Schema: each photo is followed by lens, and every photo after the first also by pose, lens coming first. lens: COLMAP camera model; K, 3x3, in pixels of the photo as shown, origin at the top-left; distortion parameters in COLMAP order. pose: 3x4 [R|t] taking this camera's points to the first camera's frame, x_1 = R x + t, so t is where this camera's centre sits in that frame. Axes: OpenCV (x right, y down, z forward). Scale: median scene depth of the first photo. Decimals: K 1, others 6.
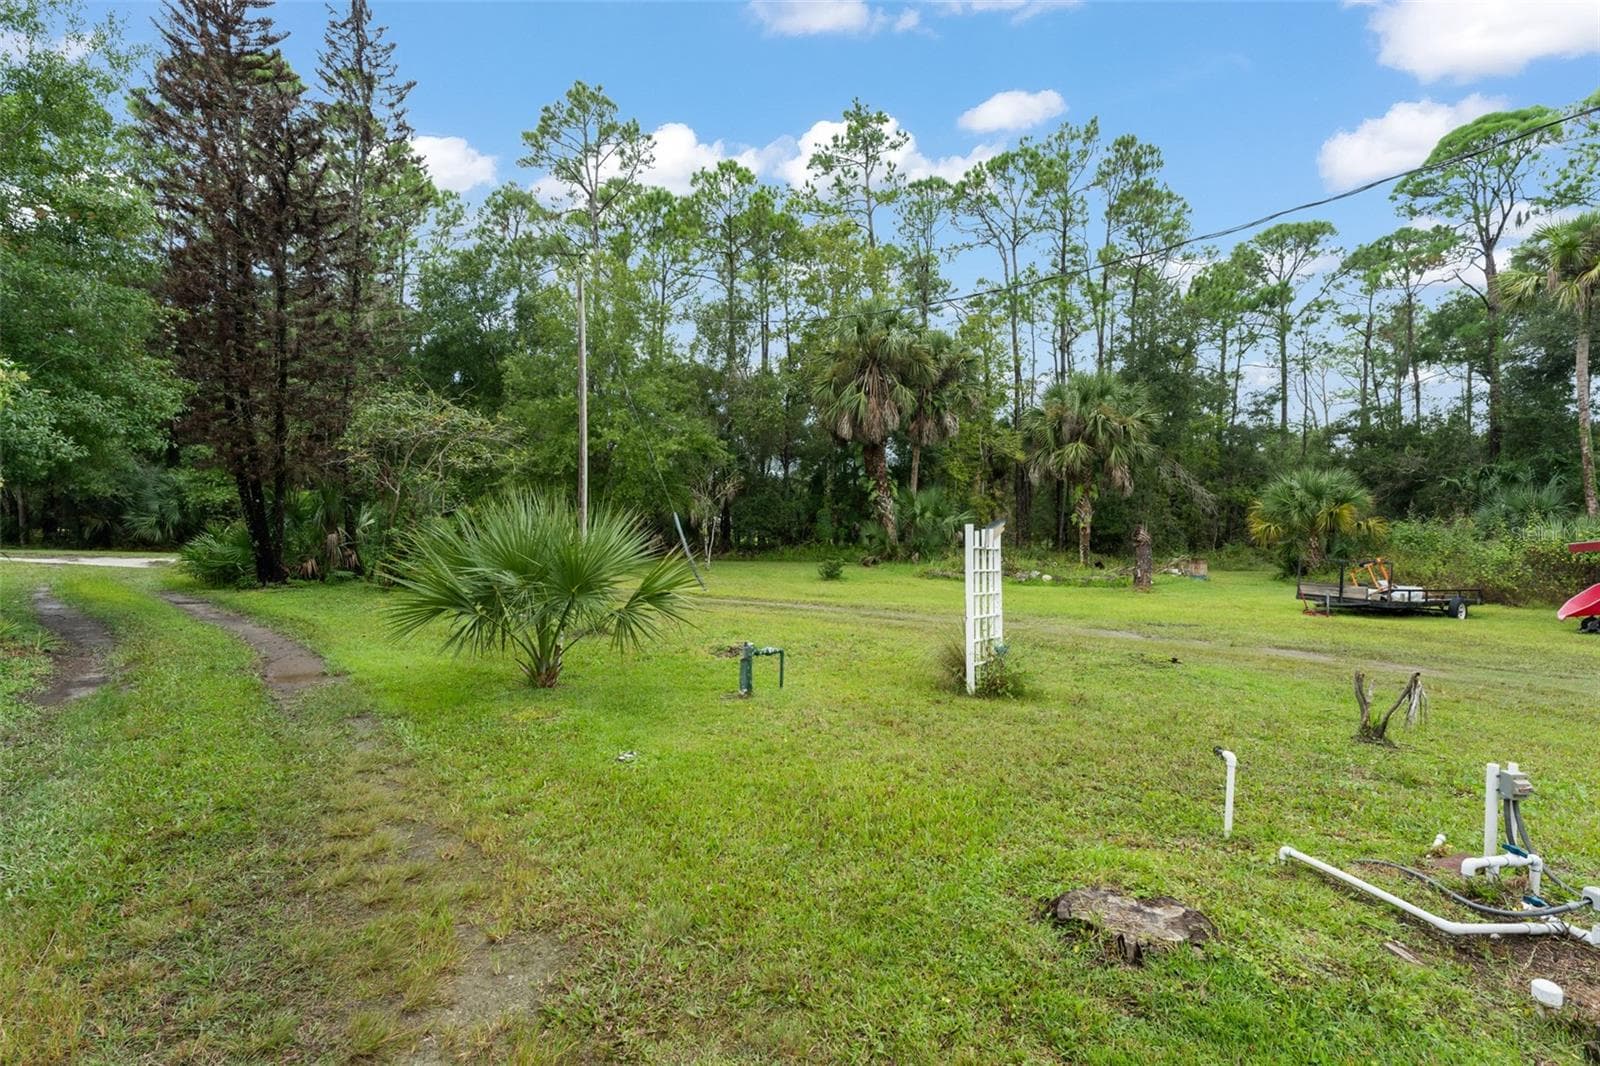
lens RADIAL K [[633.3, 0, 803.0], [0, 633.3, 519.2], [0, 0, 1]] dist [0.001999, 0.000219]
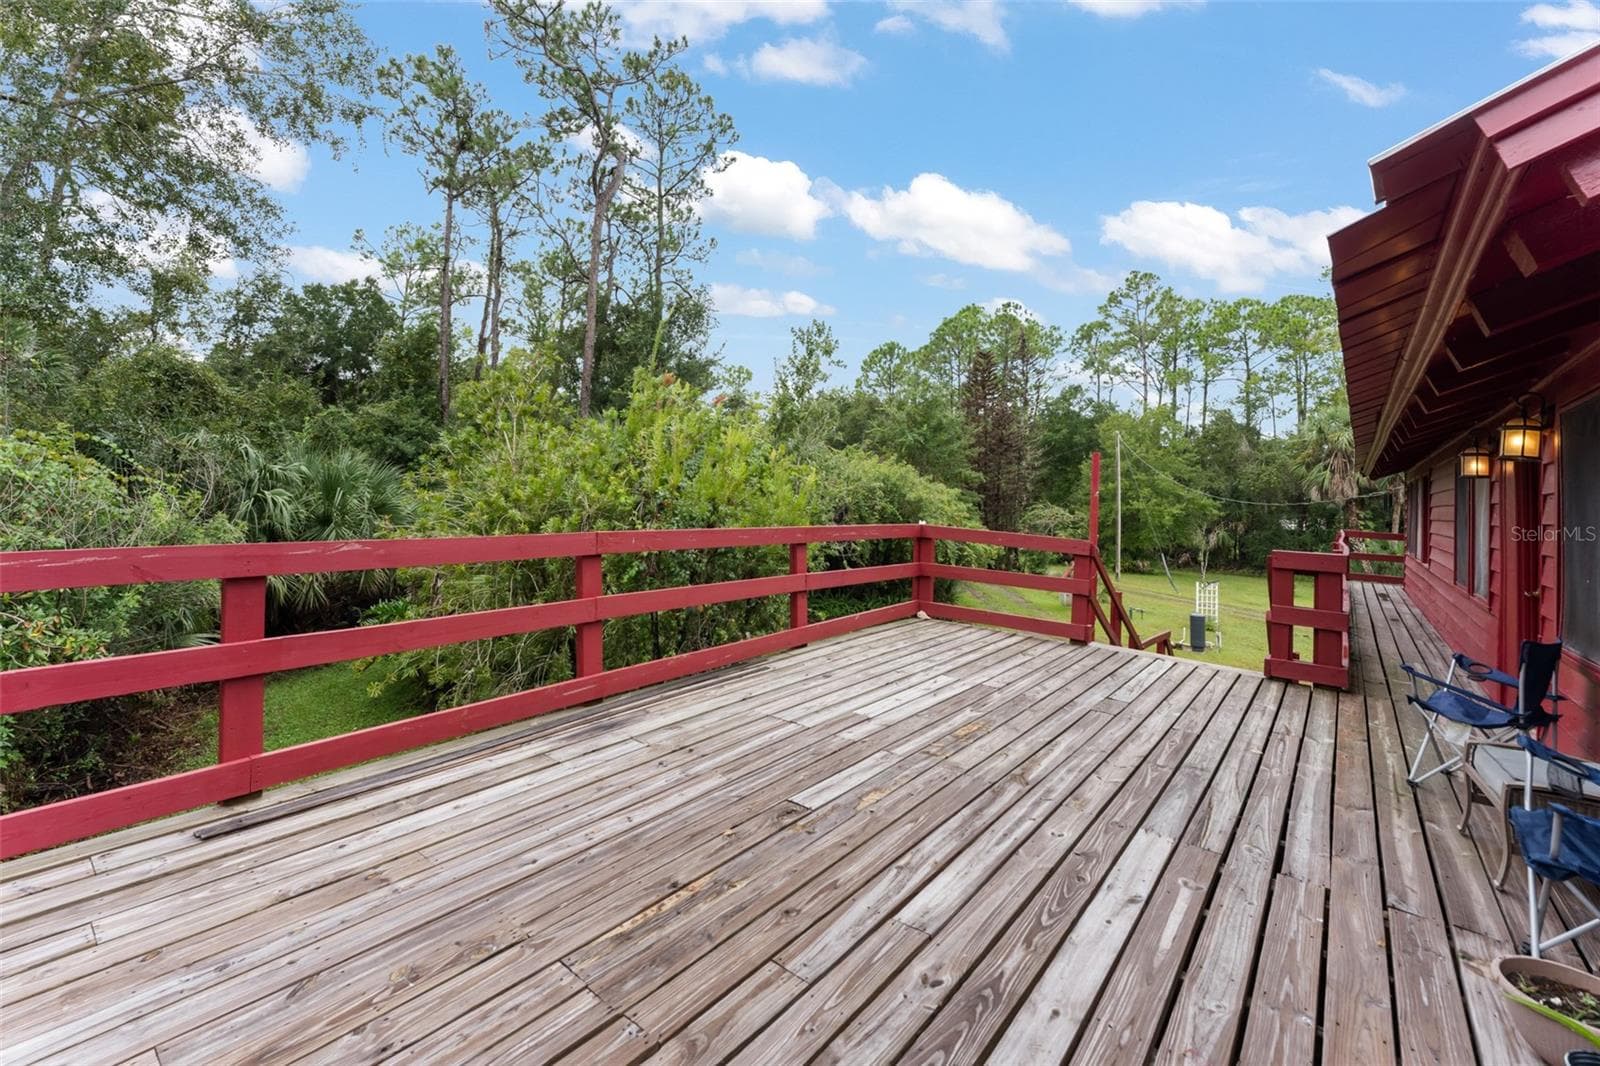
lens RADIAL K [[697.7, 0, 799.6], [0, 697.7, 477.5], [0, 0, 1]] dist [0.000997, 0.000074]
pose [[0.654207, 0.003048, -0.756309, 0.513516], [-0.017052, 0.999797, -0.010721, -0.146607], [0.756123, 0.019910, 0.654126, -0.969311]]
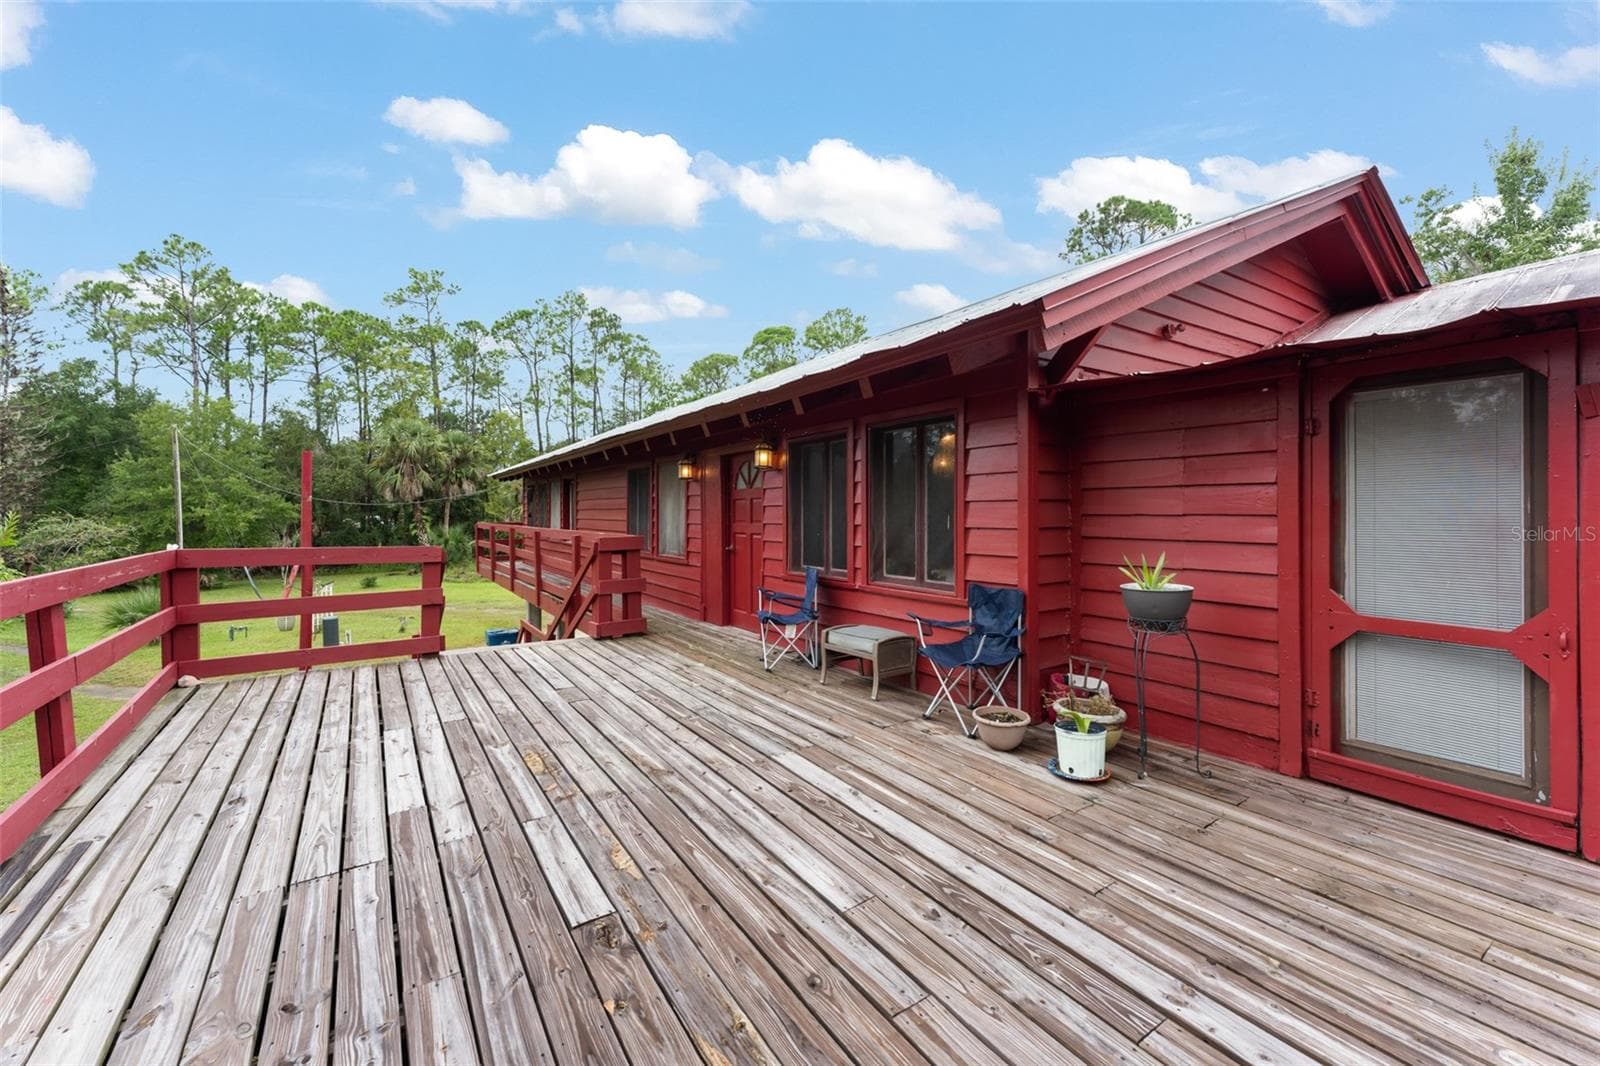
lens RADIAL K [[633.3, 0, 803.0], [0, 633.3, 519.2], [0, 0, 1]] dist [0.001999, 0.000219]
pose [[0.920068, -0.024418, 0.390997, 0.420965], [0.007800, 0.999000, 0.044034, -0.146096], [-0.391681, -0.037464, 0.919338, -0.972549]]
